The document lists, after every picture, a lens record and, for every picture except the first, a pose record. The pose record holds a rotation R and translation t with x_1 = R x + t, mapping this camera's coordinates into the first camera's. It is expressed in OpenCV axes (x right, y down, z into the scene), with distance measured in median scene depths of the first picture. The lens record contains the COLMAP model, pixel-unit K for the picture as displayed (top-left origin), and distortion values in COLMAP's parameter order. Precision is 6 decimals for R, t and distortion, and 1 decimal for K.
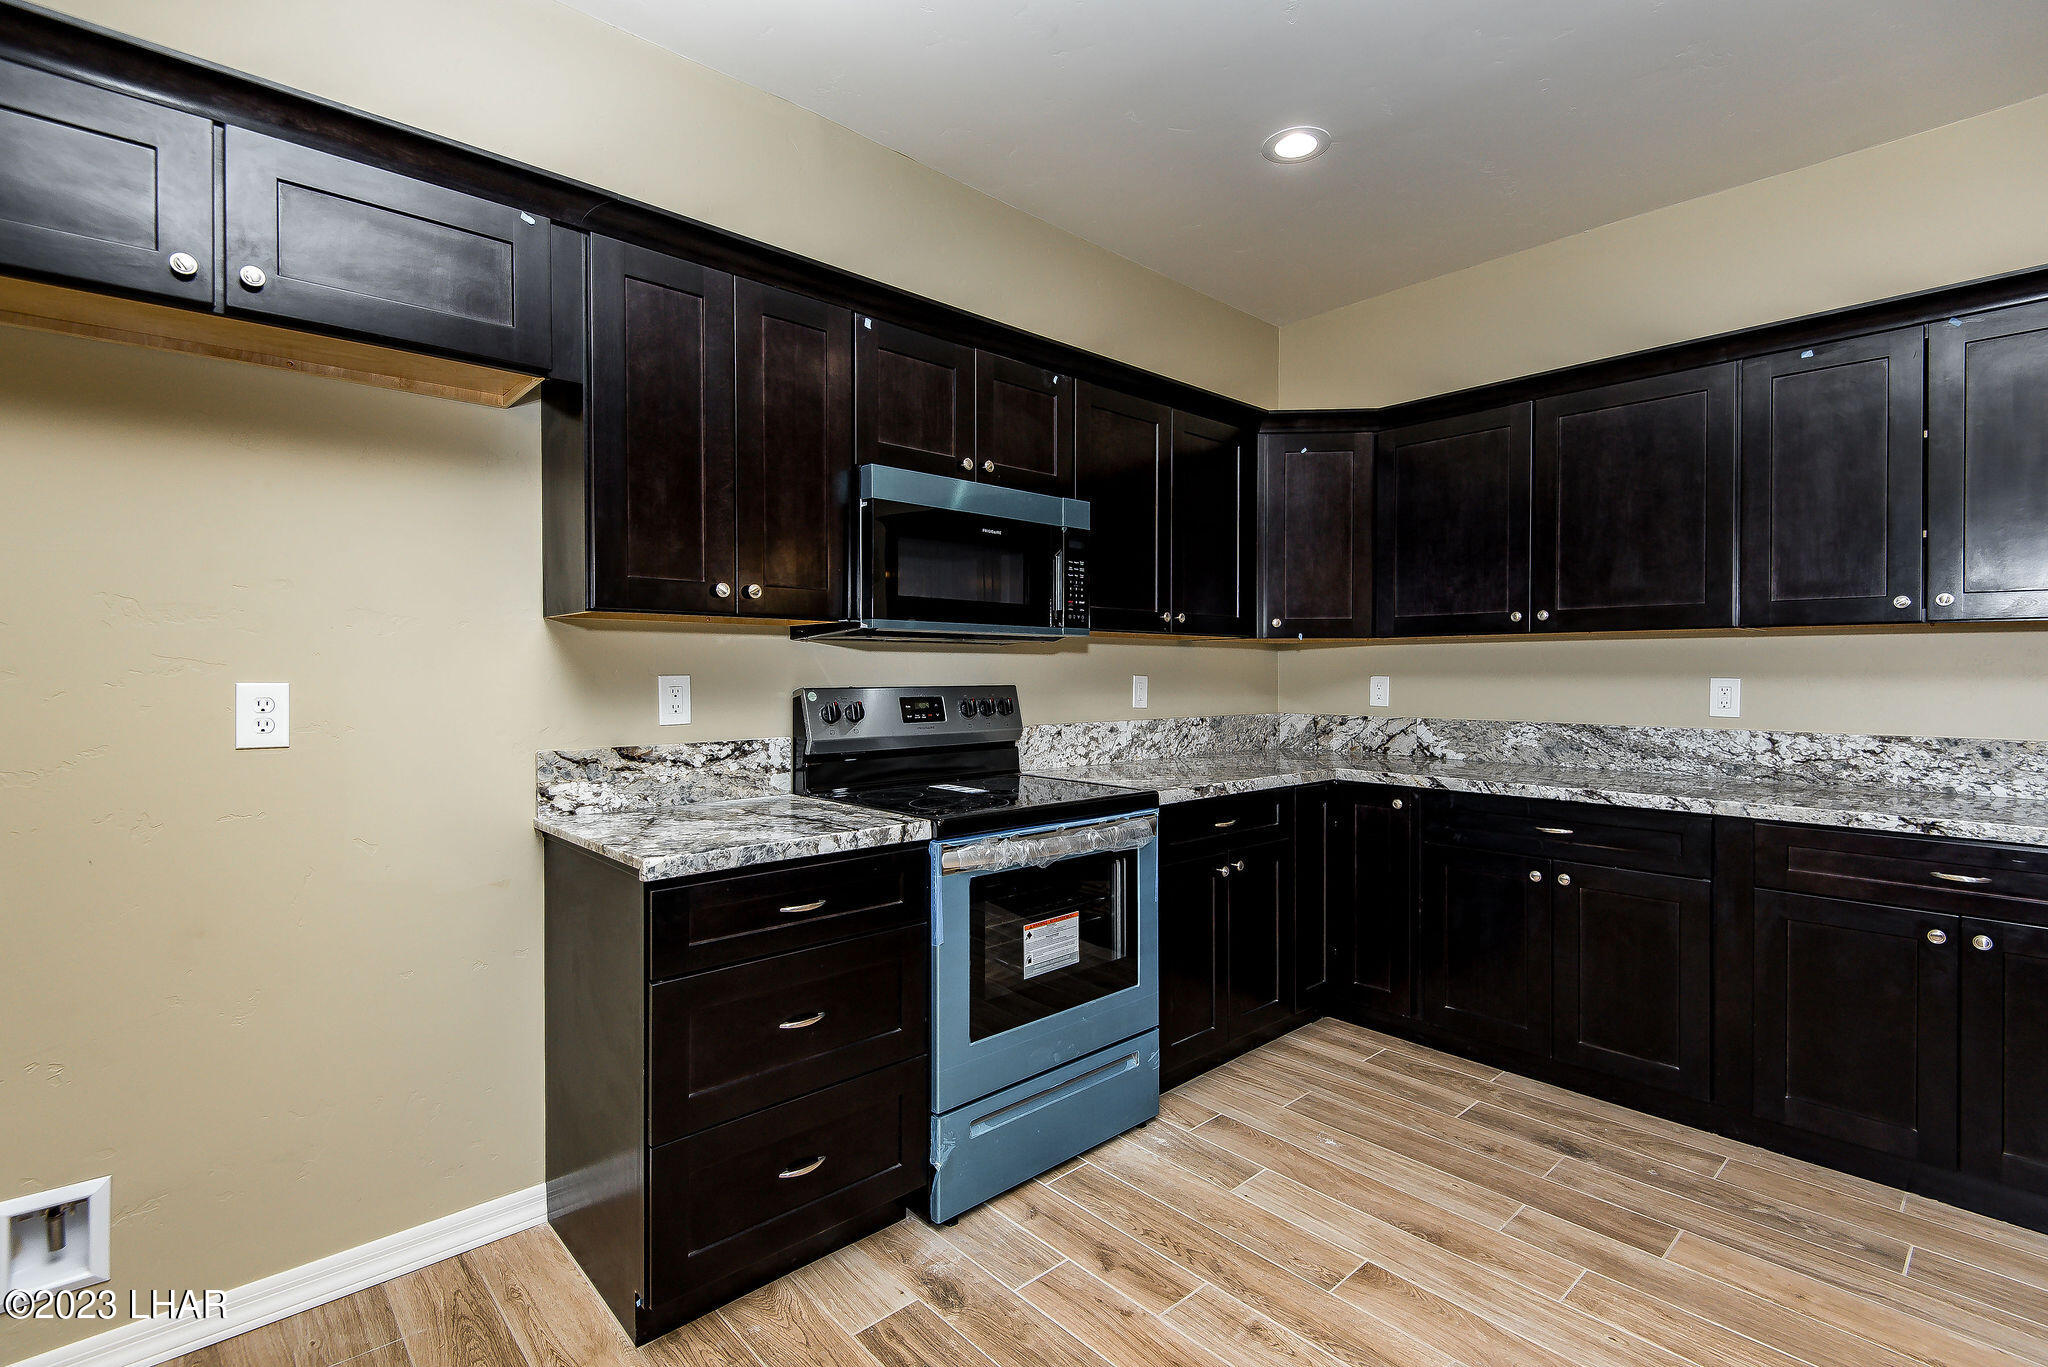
lens RADIAL K [[946.3, 0, 1016.6], [0, 946.3, 672.0], [0, 0, 1]] dist [0.001499, -0.000074]
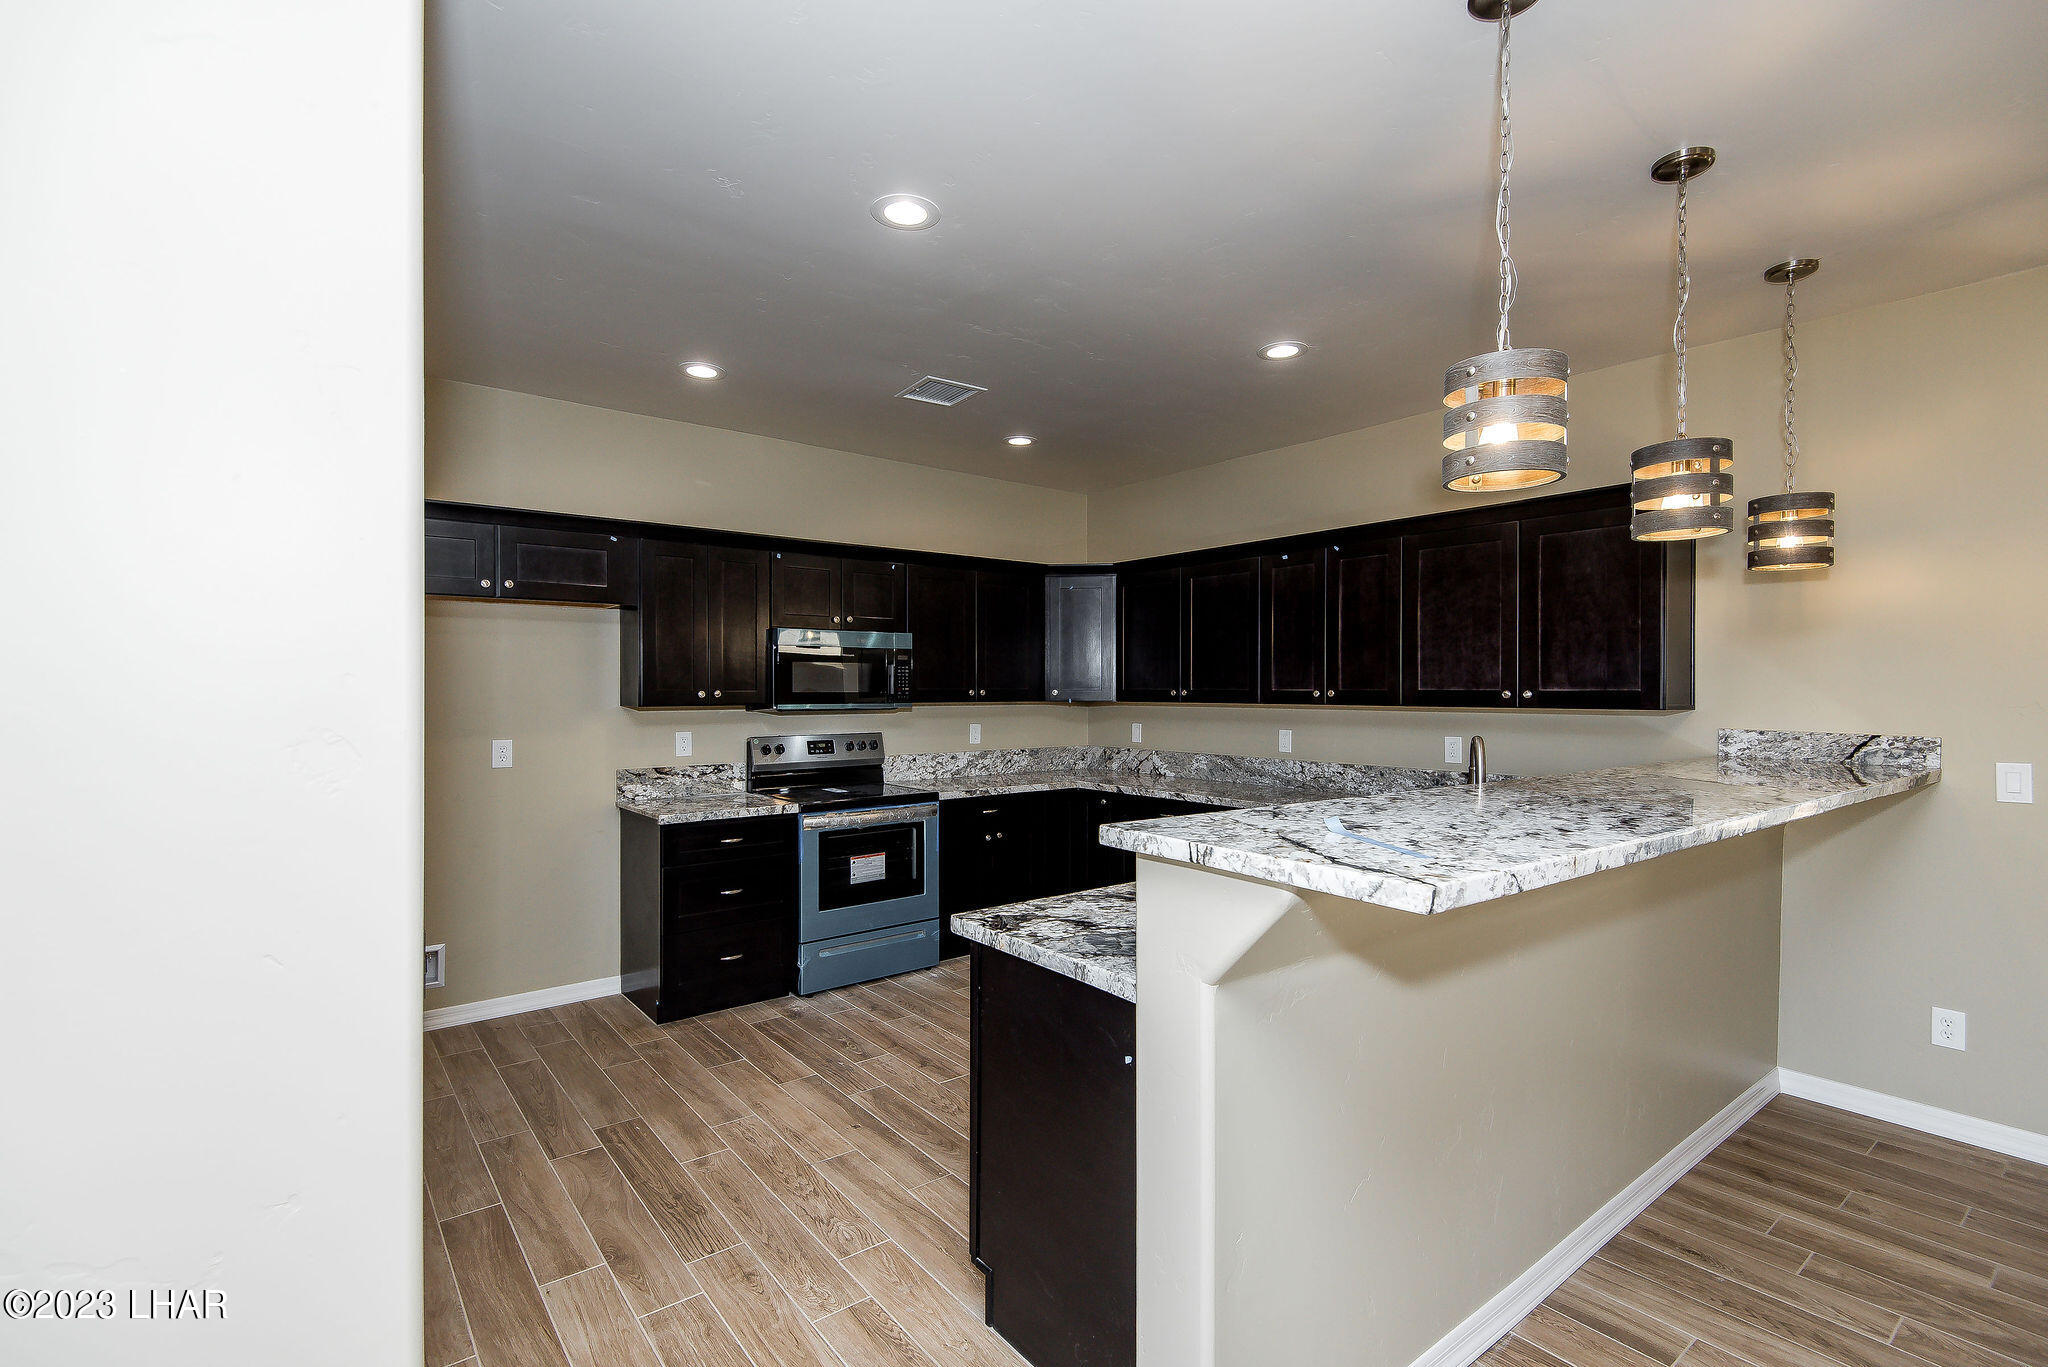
lens RADIAL K [[958.5, 0, 1028.6], [0, 958.5, 683.2], [0, 0, 1]] dist [0.000130, 0.000056]
pose [[0.997818, -0.001185, -0.066017, 0.462039], [0.000918, 0.999991, -0.004075, -0.083299], [0.066021, 0.004005, 0.997810, -0.899917]]
